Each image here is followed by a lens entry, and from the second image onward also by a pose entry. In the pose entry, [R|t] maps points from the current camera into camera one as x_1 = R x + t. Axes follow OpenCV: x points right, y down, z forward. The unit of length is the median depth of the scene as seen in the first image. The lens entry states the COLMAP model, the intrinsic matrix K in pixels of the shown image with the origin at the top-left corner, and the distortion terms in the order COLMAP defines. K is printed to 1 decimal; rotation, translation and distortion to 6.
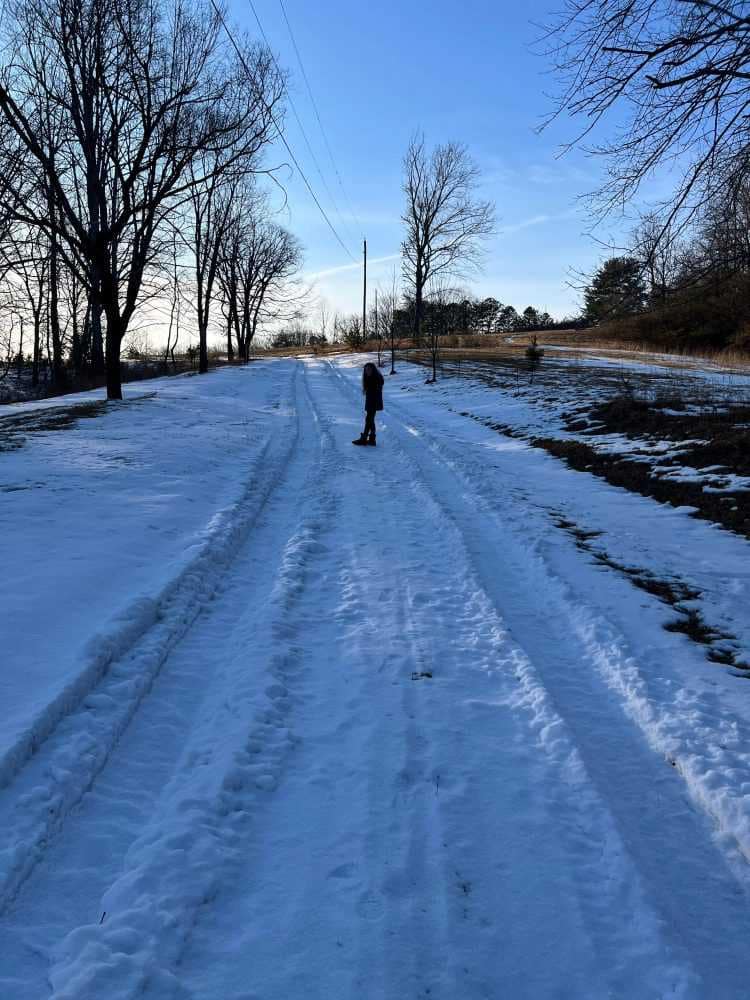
lens RADIAL K [[728.2, 0, 375.0], [0, 728.2, 500.0], [0, 0, 1]] dist [0.011458, 0.004444]
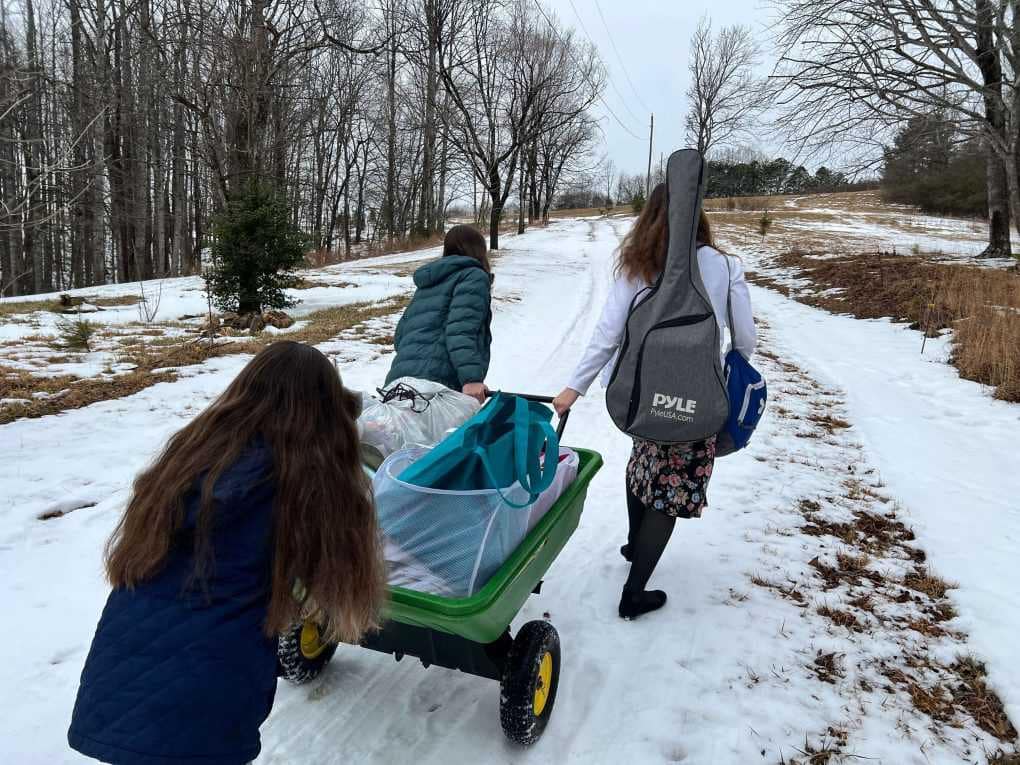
lens RADIAL K [[742.8, 0, 510.0], [0, 742.8, 382.5], [0, 0, 1]] dist [0.011458, 0.004444]
pose [[0.981282, 0.045914, -0.187025, 0.004587], [-0.041121, 0.998721, 0.029428, 0.028845], [0.188137, -0.021187, 0.981914, -0.169530]]
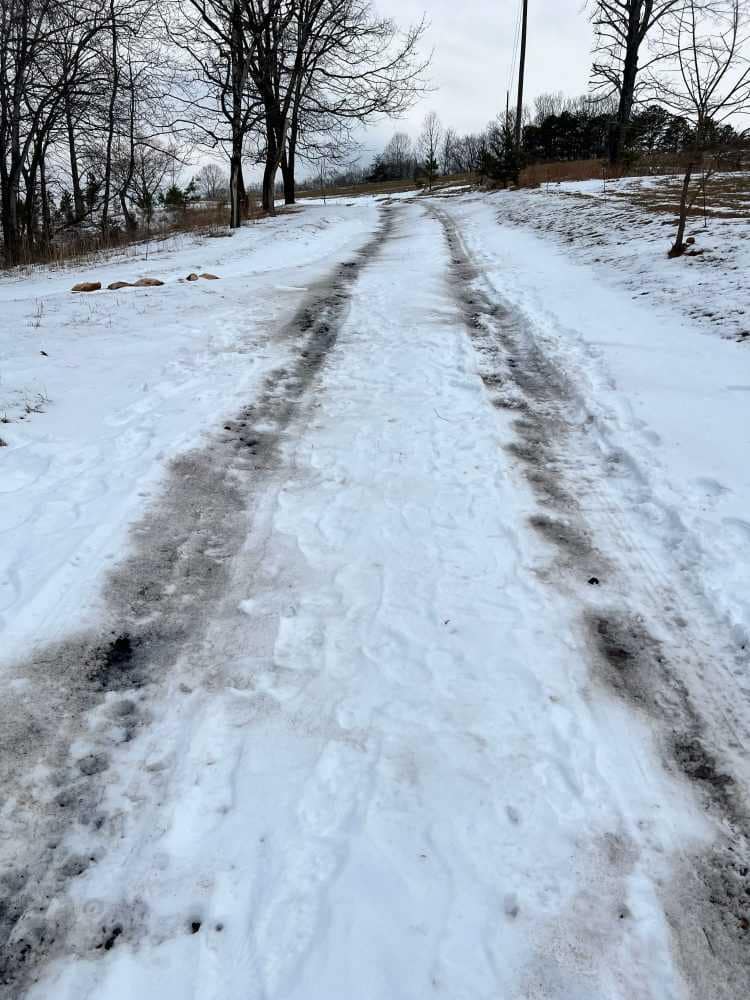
lens RADIAL K [[728.2, 0, 375.0], [0, 728.2, 500.0], [0, 0, 1]] dist [0.011458, 0.004444]
pose [[0.990272, 0.039830, -0.133324, -0.033122], [-0.011562, 0.978397, 0.206411, -0.093614], [0.138665, -0.202861, 0.969340, 0.441704]]
